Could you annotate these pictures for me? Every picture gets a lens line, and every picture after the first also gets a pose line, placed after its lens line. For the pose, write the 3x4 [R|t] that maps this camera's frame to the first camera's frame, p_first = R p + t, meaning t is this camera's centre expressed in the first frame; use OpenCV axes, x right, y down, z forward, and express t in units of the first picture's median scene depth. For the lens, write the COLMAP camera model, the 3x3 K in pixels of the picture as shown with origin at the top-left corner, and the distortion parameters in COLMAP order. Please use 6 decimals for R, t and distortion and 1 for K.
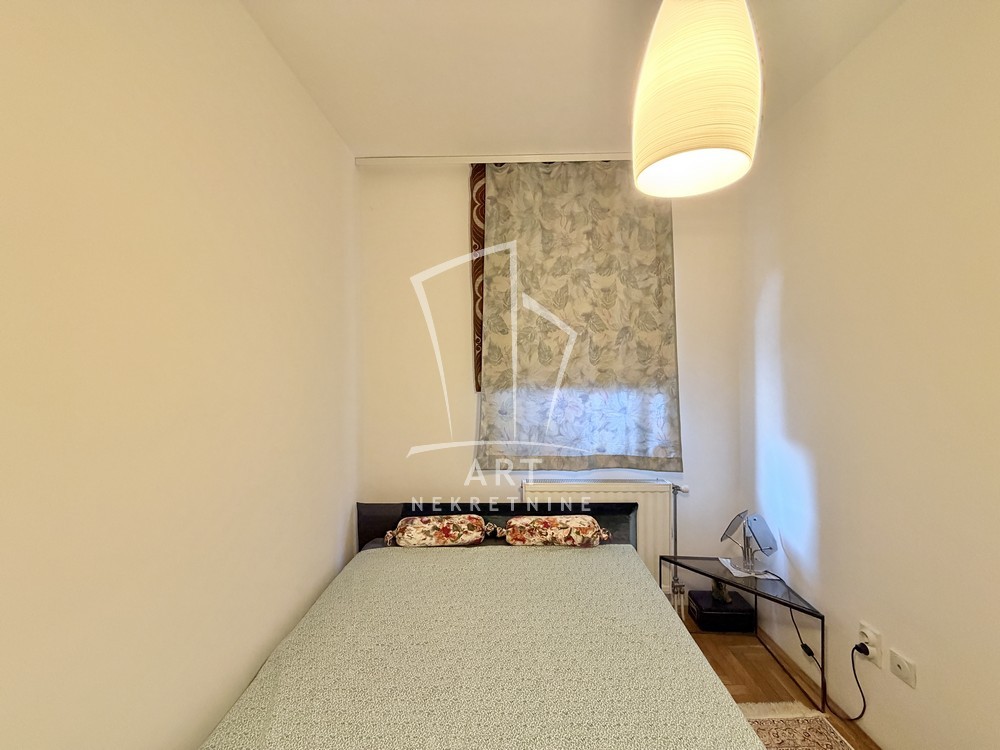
lens RADIAL K [[398.5, 0, 497.6], [0, 398.5, 376.9], [0, 0, 1]] dist [-0.000323, 0.000391]
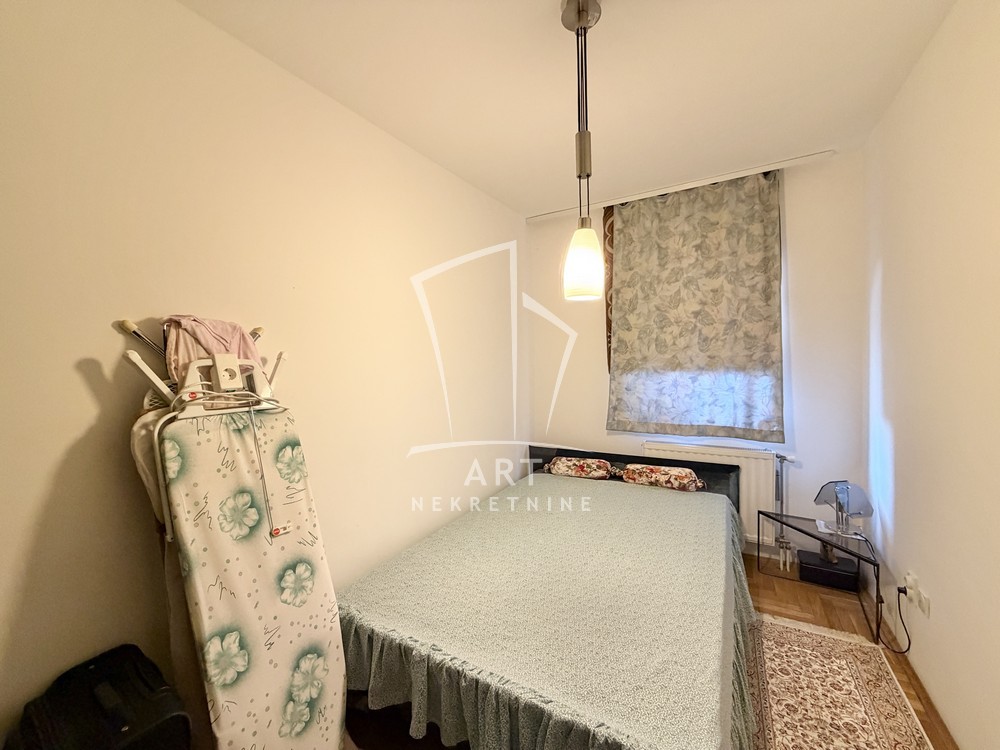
lens RADIAL K [[398.5, 0, 497.6], [0, 398.5, 376.9], [0, 0, 1]] dist [-0.000323, 0.000391]
pose [[0.875205, 0.005727, -0.483718, 0.284669], [0.014241, 0.999192, 0.037596, -0.010012], [0.483543, -0.039793, 0.874416, -0.398302]]
